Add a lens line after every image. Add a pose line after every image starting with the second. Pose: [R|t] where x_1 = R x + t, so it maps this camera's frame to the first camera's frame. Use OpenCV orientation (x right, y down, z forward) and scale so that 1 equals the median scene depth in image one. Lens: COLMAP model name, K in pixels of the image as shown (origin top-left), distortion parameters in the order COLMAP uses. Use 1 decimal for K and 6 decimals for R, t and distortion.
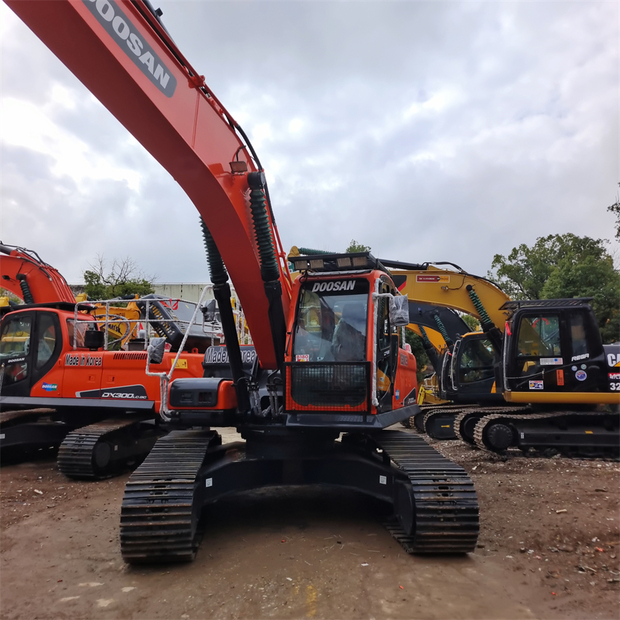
lens RADIAL K [[559.9, 0, 315.1], [0, 559.9, 312.2], [0, 0, 1]] dist [0.035400, -0.006310]
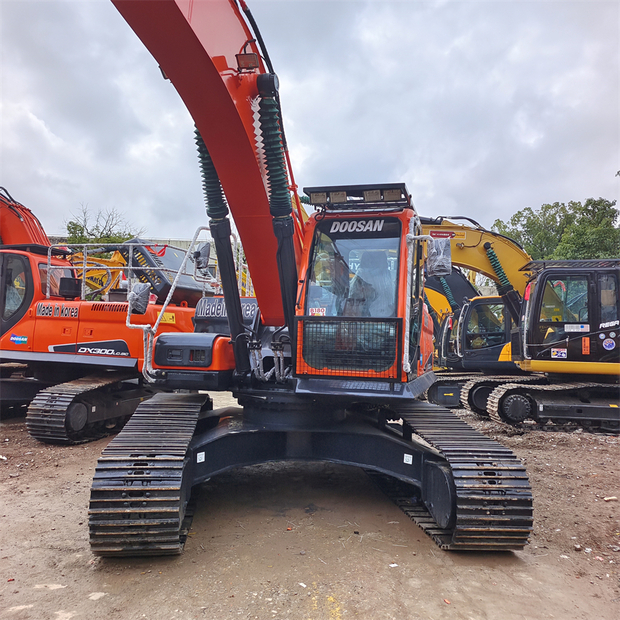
lens RADIAL K [[559.9, 0, 315.1], [0, 559.9, 312.2], [0, 0, 1]] dist [0.035400, -0.006310]
pose [[0.999250, 0.031031, 0.023177, -0.040639], [-0.032464, 0.997406, 0.064244, 0.026866], [-0.021123, -0.064948, 0.997665, 0.161431]]
